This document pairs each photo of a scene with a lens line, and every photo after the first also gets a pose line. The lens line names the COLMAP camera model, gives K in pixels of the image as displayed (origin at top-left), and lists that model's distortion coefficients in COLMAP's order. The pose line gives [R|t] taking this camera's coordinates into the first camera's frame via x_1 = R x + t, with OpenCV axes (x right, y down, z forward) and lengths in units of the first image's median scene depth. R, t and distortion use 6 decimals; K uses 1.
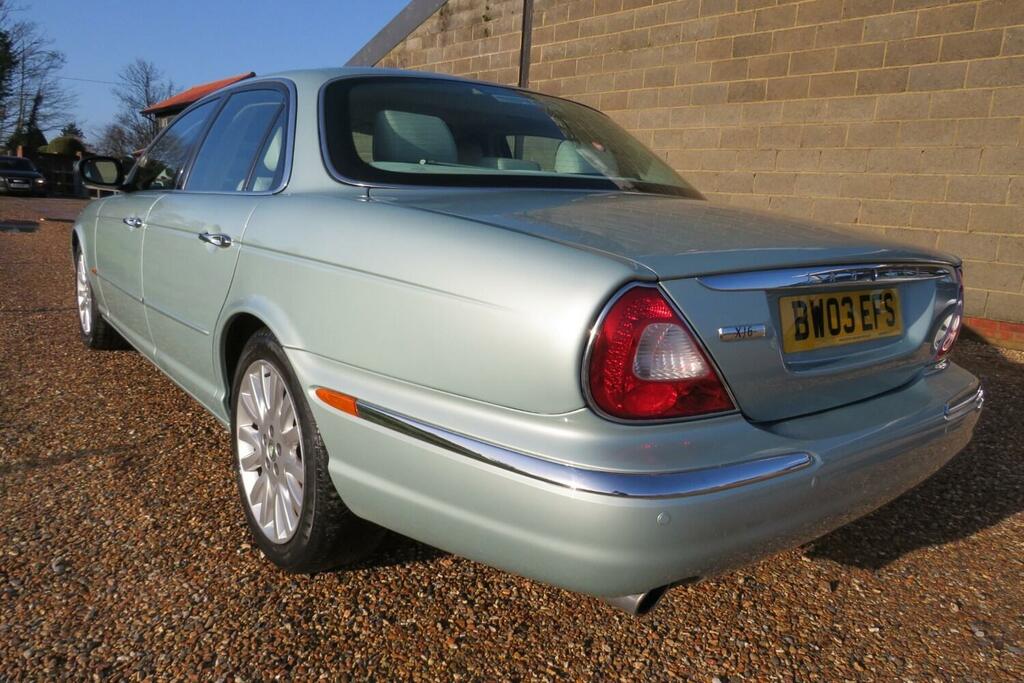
lens RADIAL K [[739.1, 0, 508.6], [0, 739.1, 344.8], [0, 0, 1]] dist [-0.024893, 0.010110]
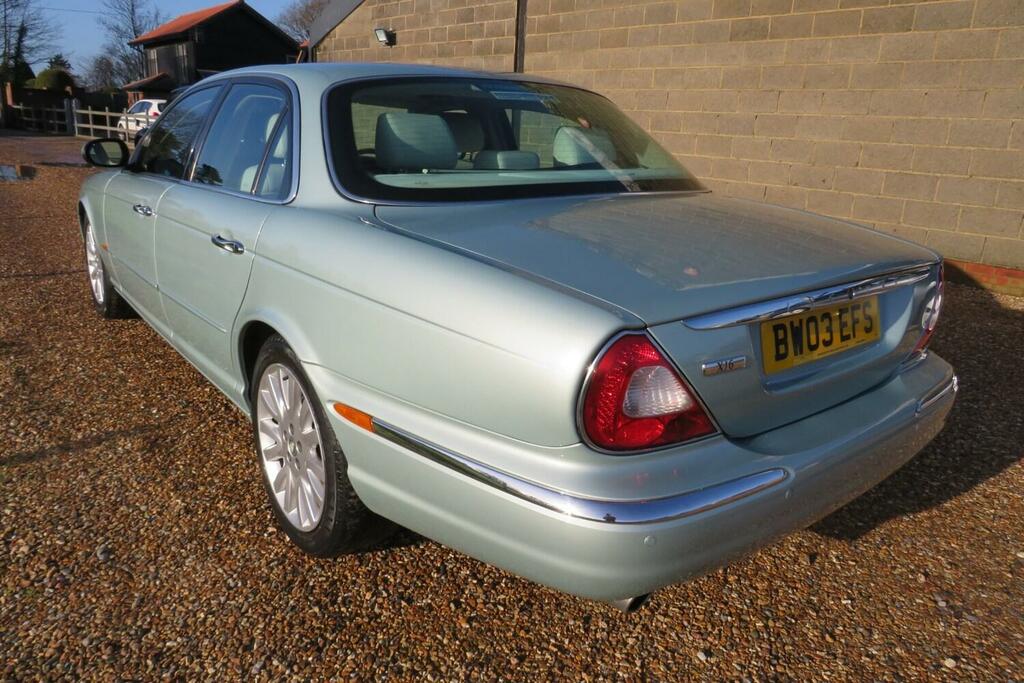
lens RADIAL K [[739.1, 0, 508.6], [0, 739.1, 344.8], [0, 0, 1]] dist [-0.024893, 0.010110]
pose [[0.999848, -0.016780, -0.004724, 0.002268], [0.017171, 0.994754, 0.100840, -0.113285], [0.003007, -0.100906, 0.994891, -0.059460]]
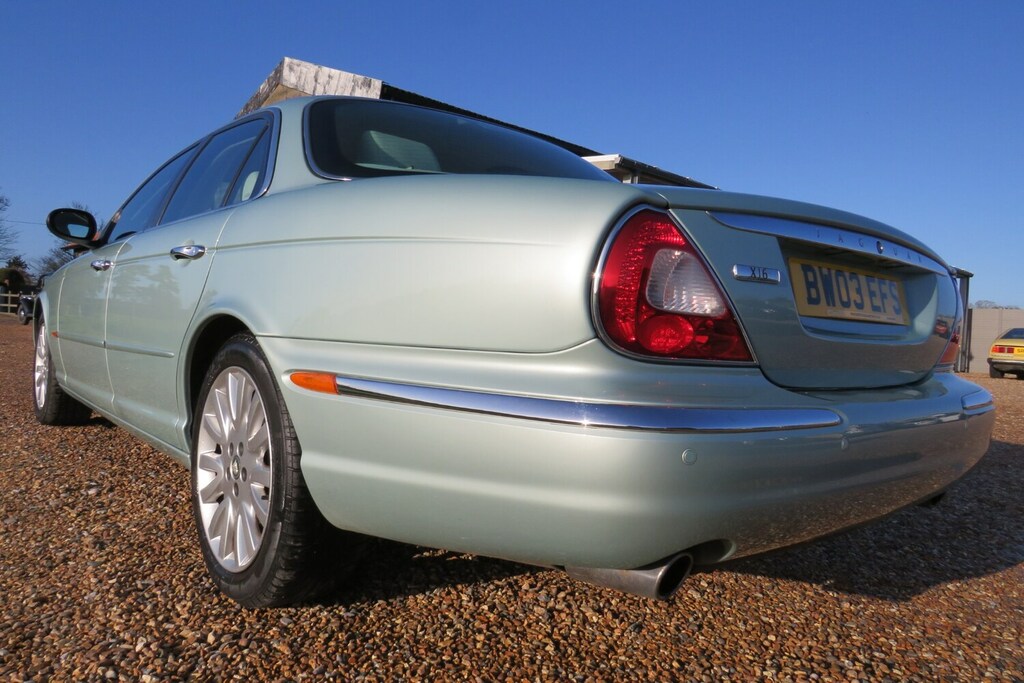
lens RADIAL K [[741.8, 0, 512.0], [0, 741.8, 341.5], [0, 0, 1]] dist [-0.026433, 0.004269]
pose [[0.999064, -0.001057, 0.043247, -0.023751], [0.008700, 0.984184, -0.176935, 0.160223], [-0.042377, 0.177146, 0.983272, 0.072630]]
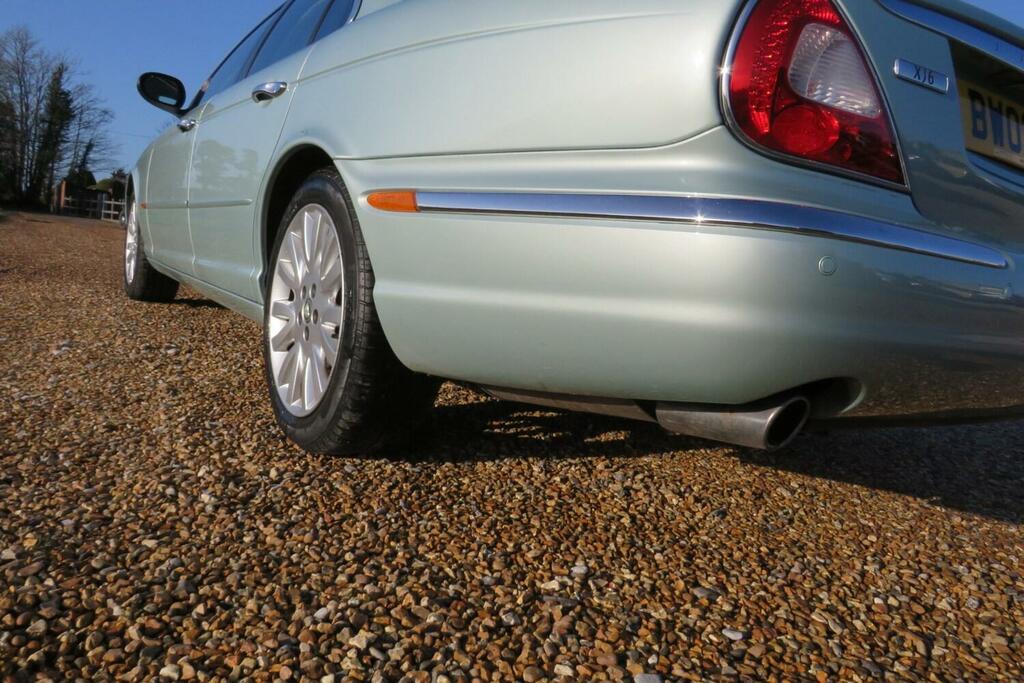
lens RADIAL K [[739.1, 0, 508.6], [0, 739.1, 344.8], [0, 0, 1]] dist [-0.024893, 0.010110]
pose [[0.995738, 0.070304, -0.059685, -0.034276], [-0.075481, 0.993128, -0.089441, 0.253139], [0.052987, 0.093565, 0.994202, 0.164997]]
